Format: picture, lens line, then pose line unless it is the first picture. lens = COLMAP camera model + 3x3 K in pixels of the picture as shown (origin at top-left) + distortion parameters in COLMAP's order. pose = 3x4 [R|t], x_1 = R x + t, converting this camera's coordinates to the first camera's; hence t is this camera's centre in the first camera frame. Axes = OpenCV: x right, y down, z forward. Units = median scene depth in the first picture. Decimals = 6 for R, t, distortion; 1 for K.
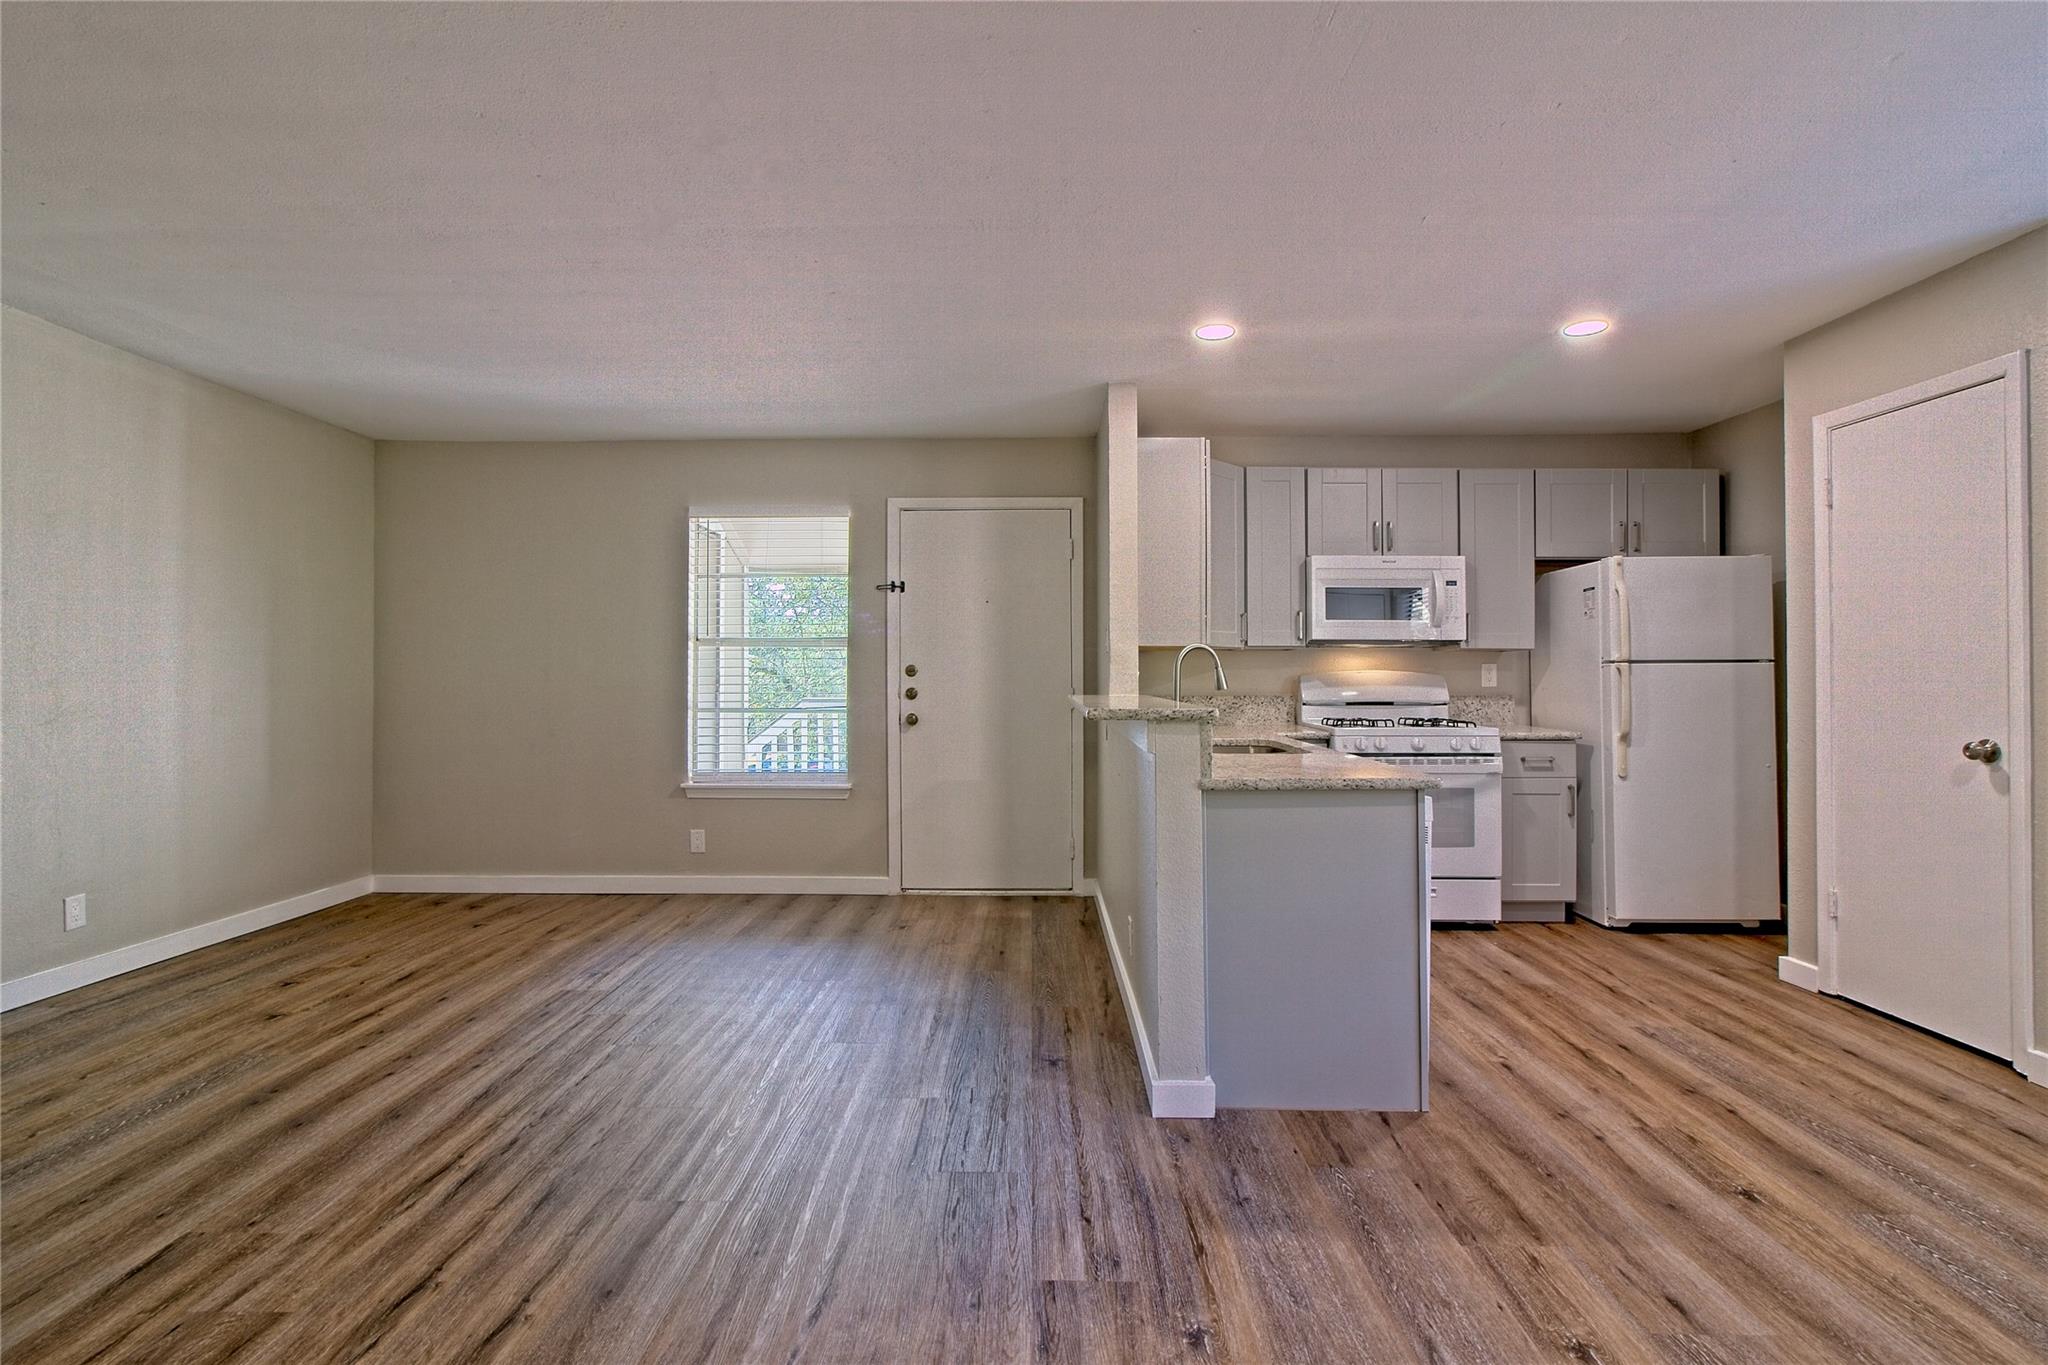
lens RADIAL K [[940.9, 0, 1015.3], [0, 940.9, 667.8], [0, 0, 1]] dist [-0.000238, -0.001036]
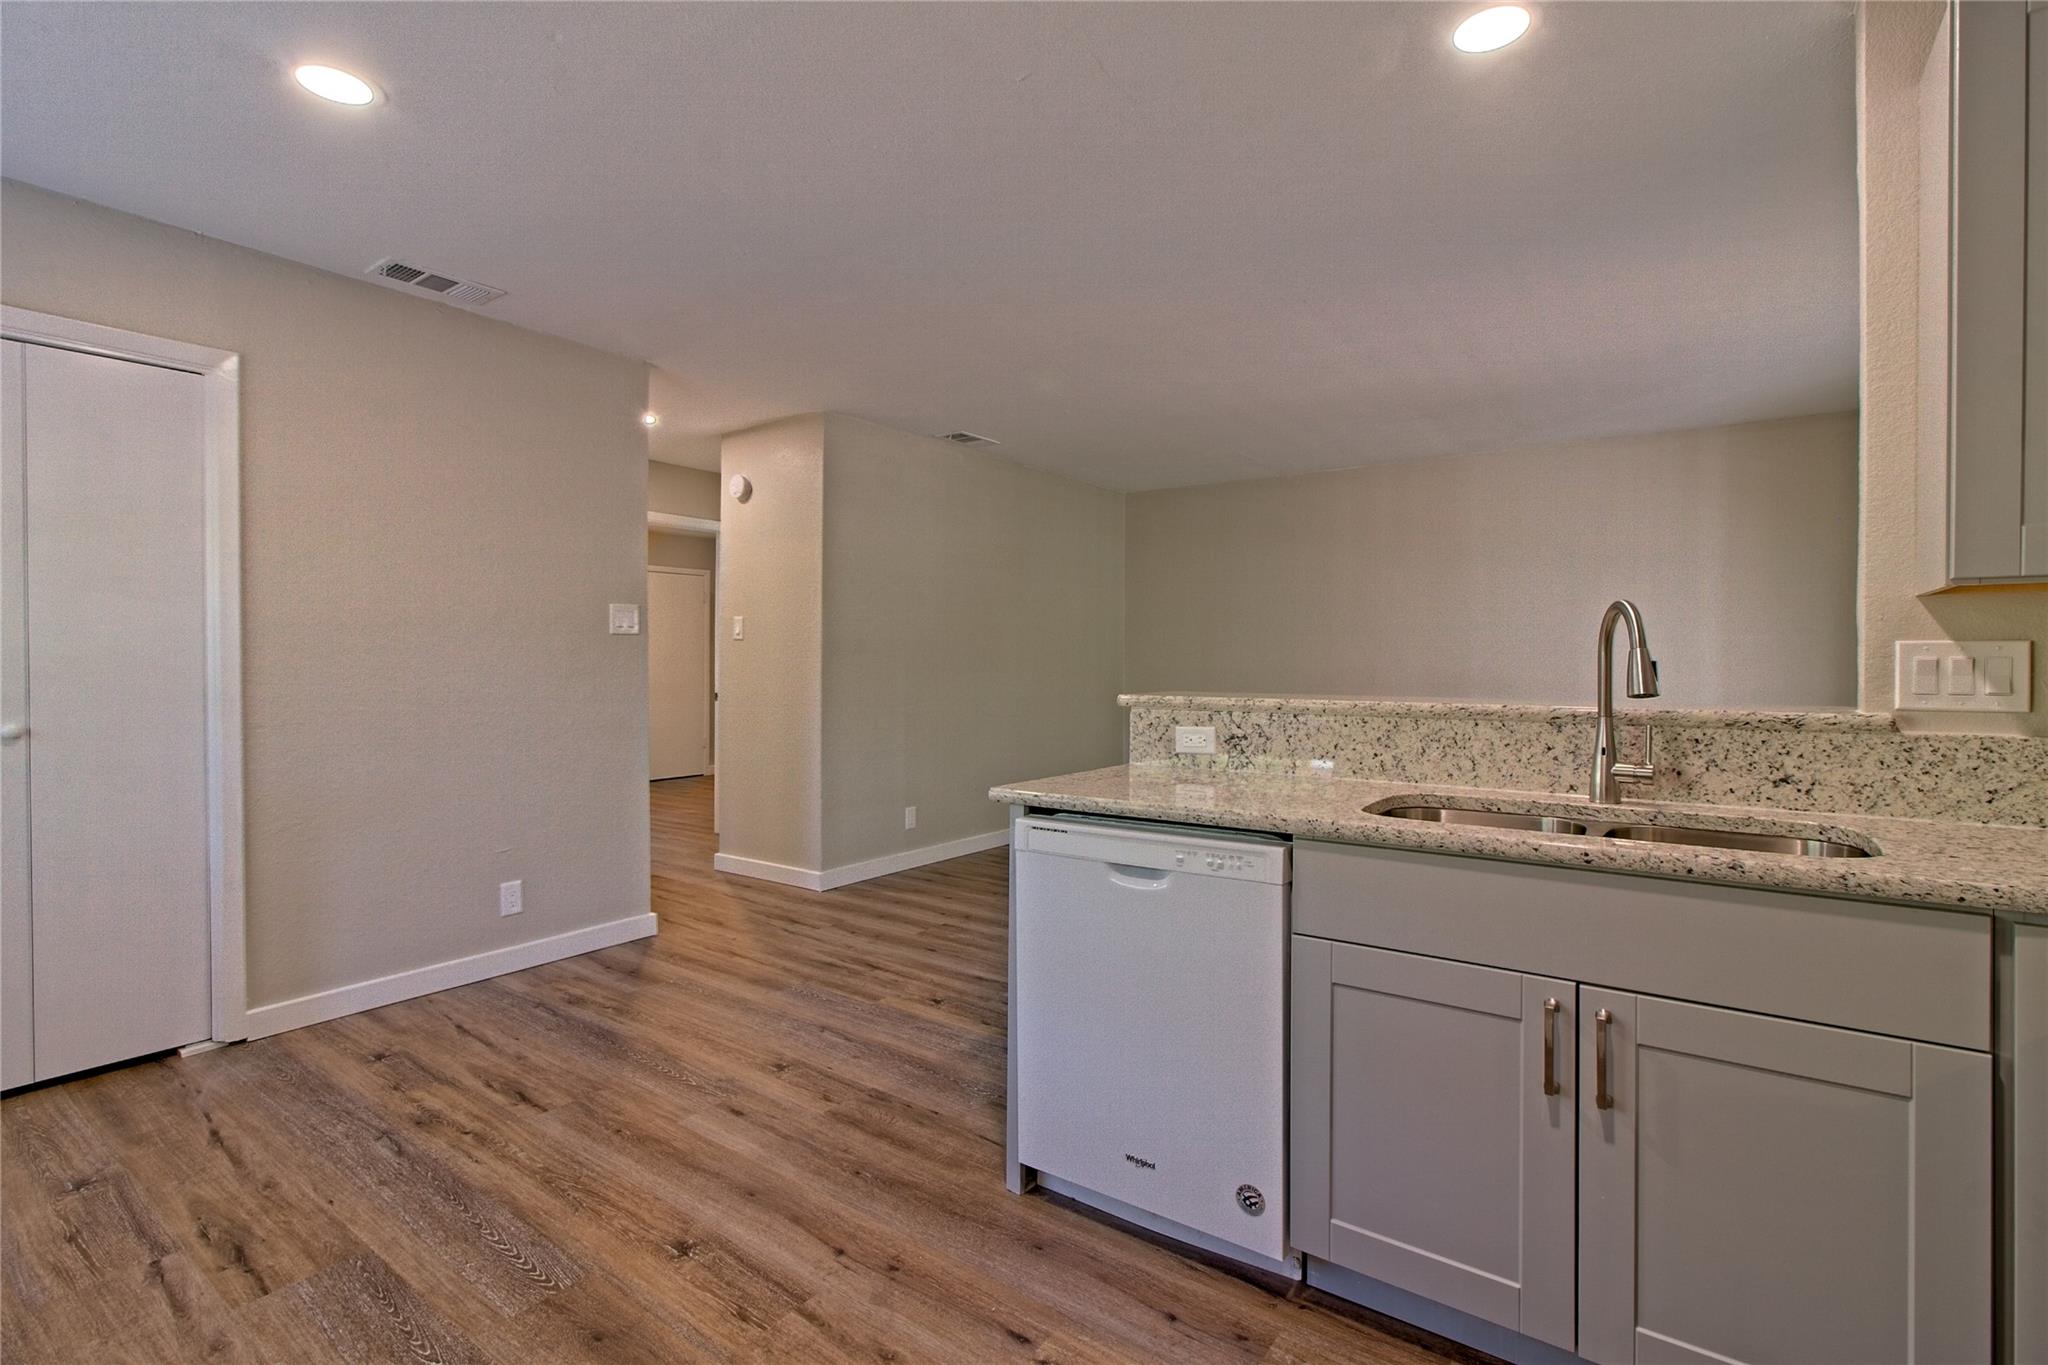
lens RADIAL K [[943.8, 0, 1021.3], [0, 943.8, 669.7], [0, 0, 1]] dist [-0.016834, 0.009005]
pose [[-0.573069, 0.008030, -0.819468, 0.821241], [0.003109, 0.999966, 0.007624, 0.006108], [0.819501, 0.001821, -0.573074, 1.101418]]
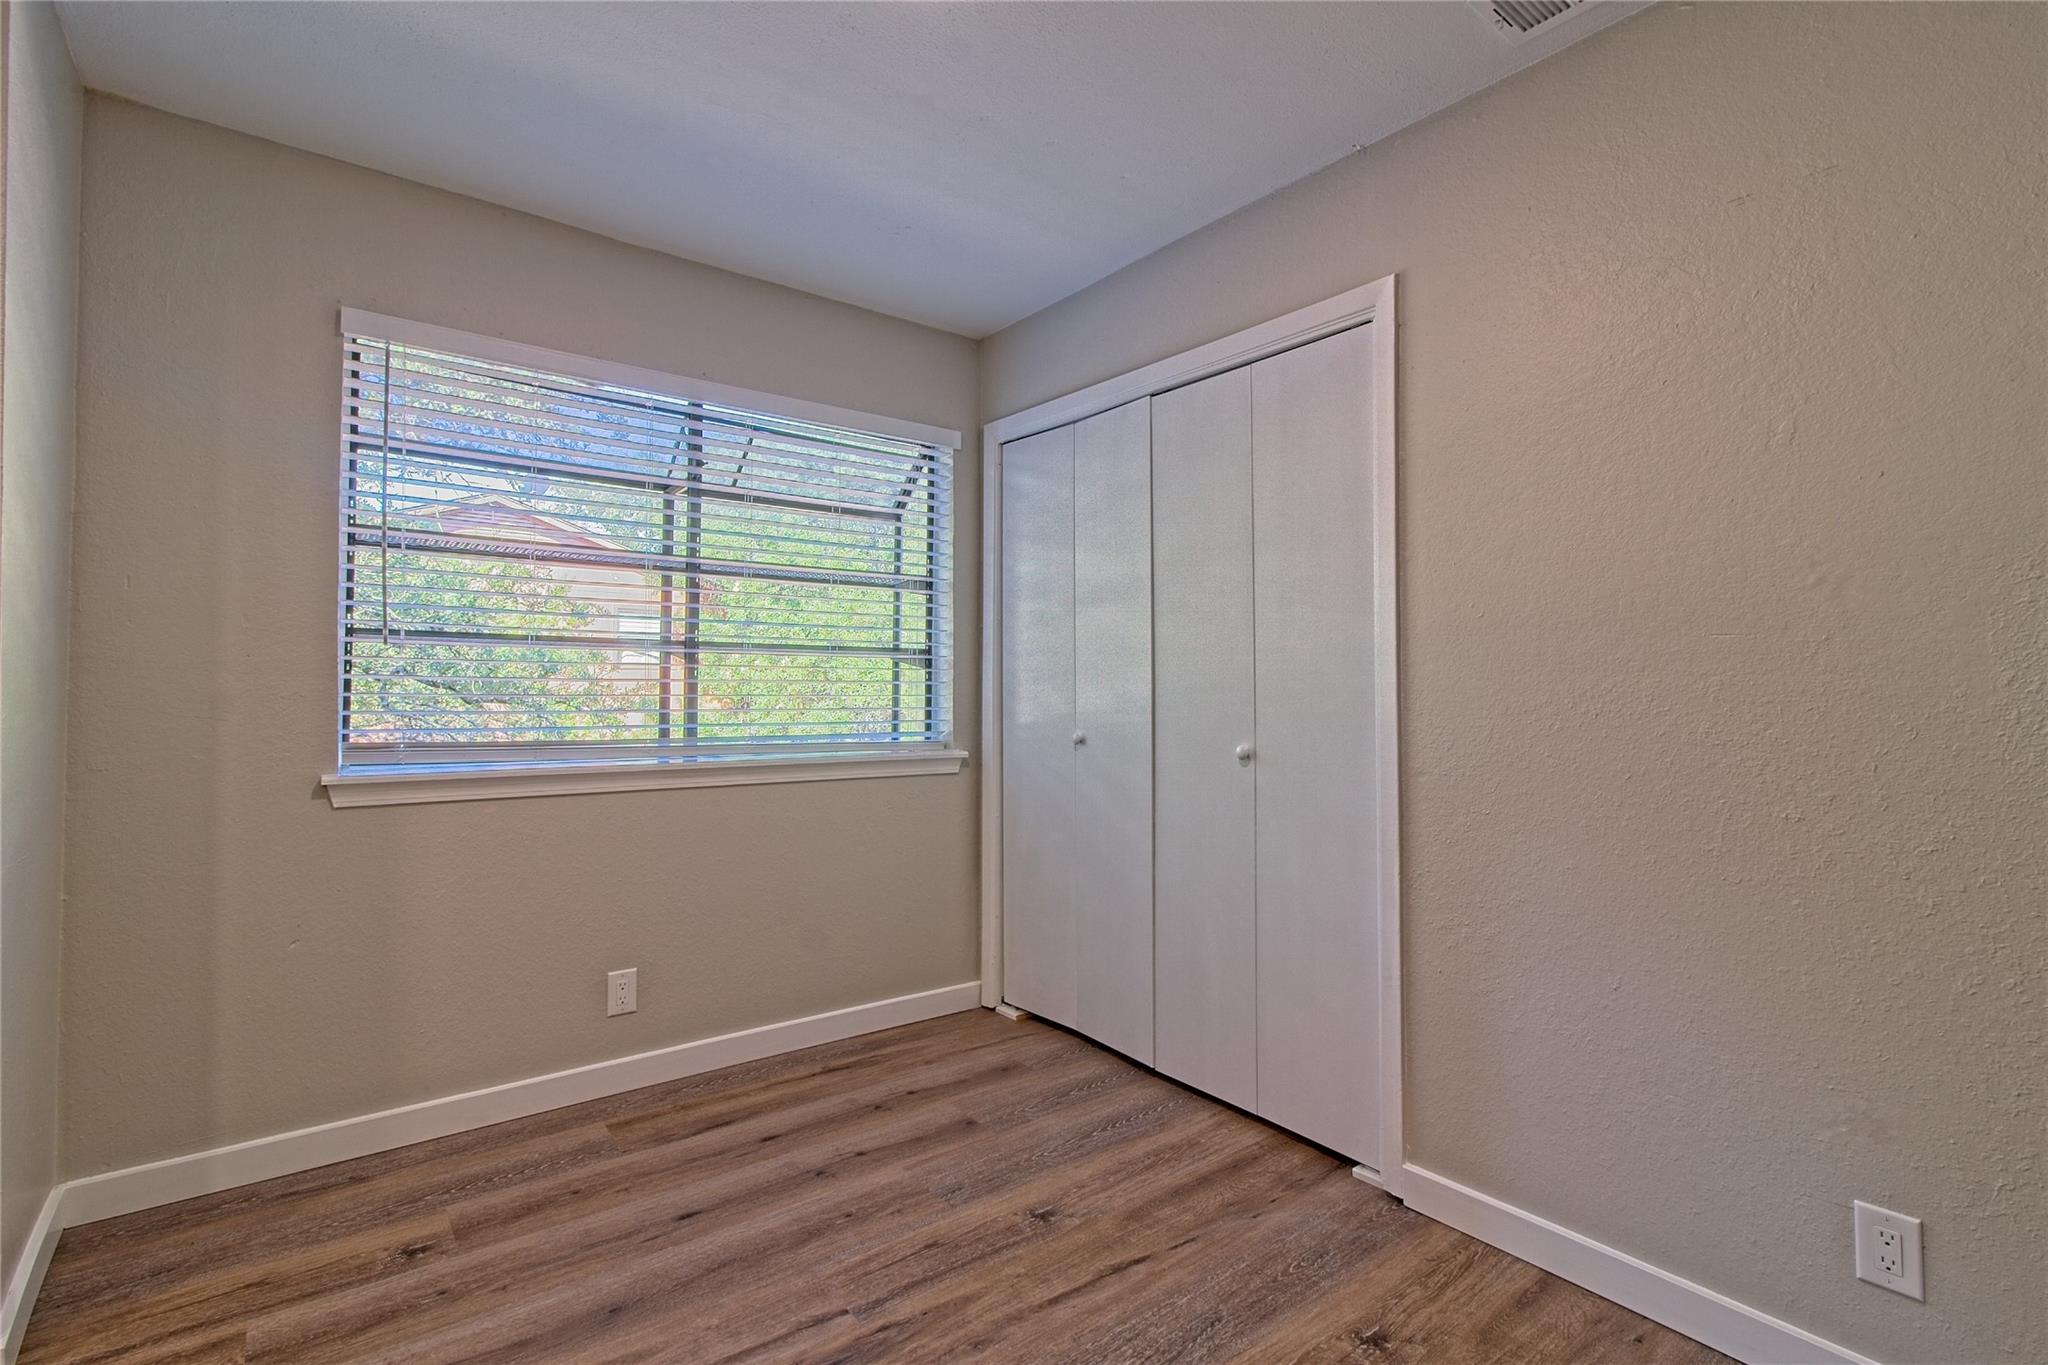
lens RADIAL K [[947.1, 0, 1019.6], [0, 947.1, 666.8], [0, 0, 1]] dist [-0.003421, 0.000384]
pose [[-0.623374, 0.010437, 0.781854, 0.204455], [-0.008959, 0.999750, -0.020488, 0.007059], [-0.781872, -0.019776, -0.623125, 0.641416]]
